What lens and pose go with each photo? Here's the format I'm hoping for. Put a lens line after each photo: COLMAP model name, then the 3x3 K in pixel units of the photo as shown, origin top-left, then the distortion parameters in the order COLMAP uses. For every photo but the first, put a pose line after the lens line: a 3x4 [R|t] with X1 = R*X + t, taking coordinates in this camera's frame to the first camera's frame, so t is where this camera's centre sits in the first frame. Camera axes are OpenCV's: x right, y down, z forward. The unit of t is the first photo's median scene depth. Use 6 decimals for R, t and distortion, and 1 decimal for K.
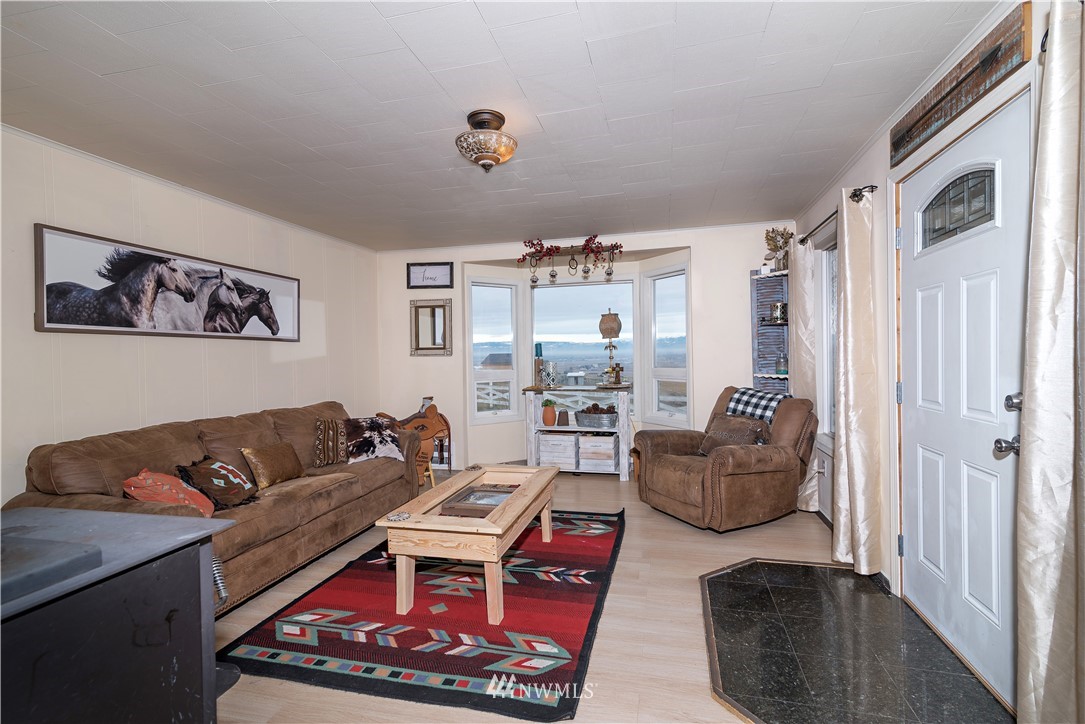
lens RADIAL K [[489.4, 0, 542.7], [0, 489.4, 358.0], [0, 0, 1]] dist [0.017875, -0.002881]
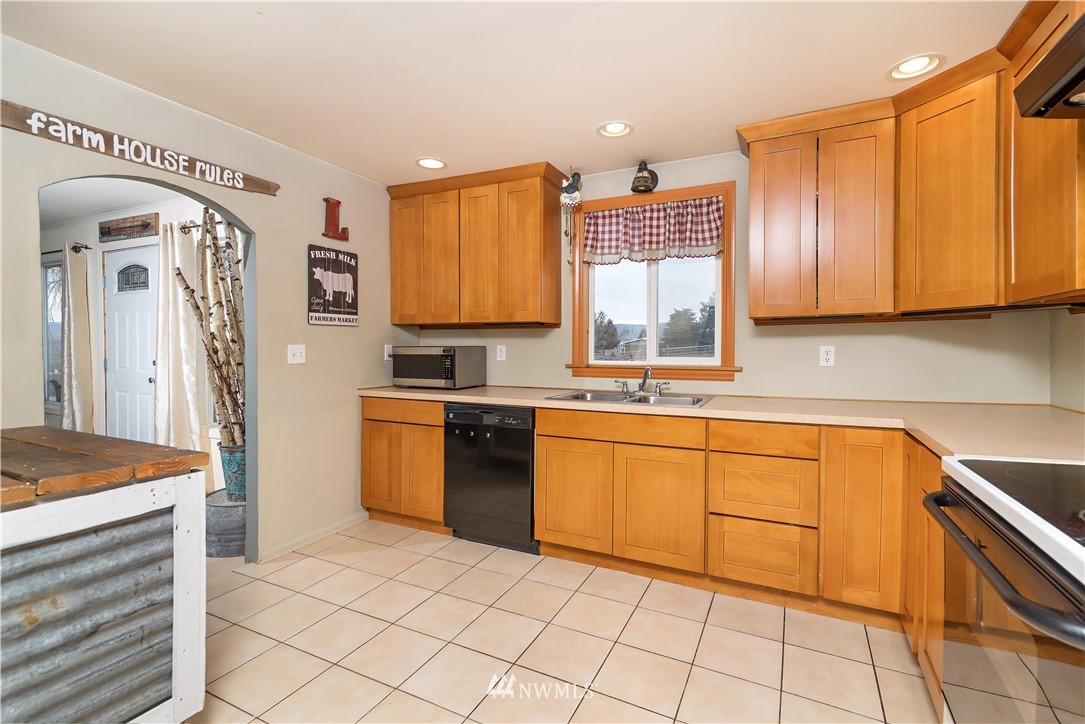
lens RADIAL K [[489.4, 0, 542.4], [0, 489.4, 351.8], [0, 0, 1]] dist [0.017875, -0.002881]
pose [[0.206817, -0.004266, 0.978370, -0.753428], [0.003167, 0.999988, 0.003690, 0.019349], [-0.978375, 0.002336, 0.206828, -0.984101]]
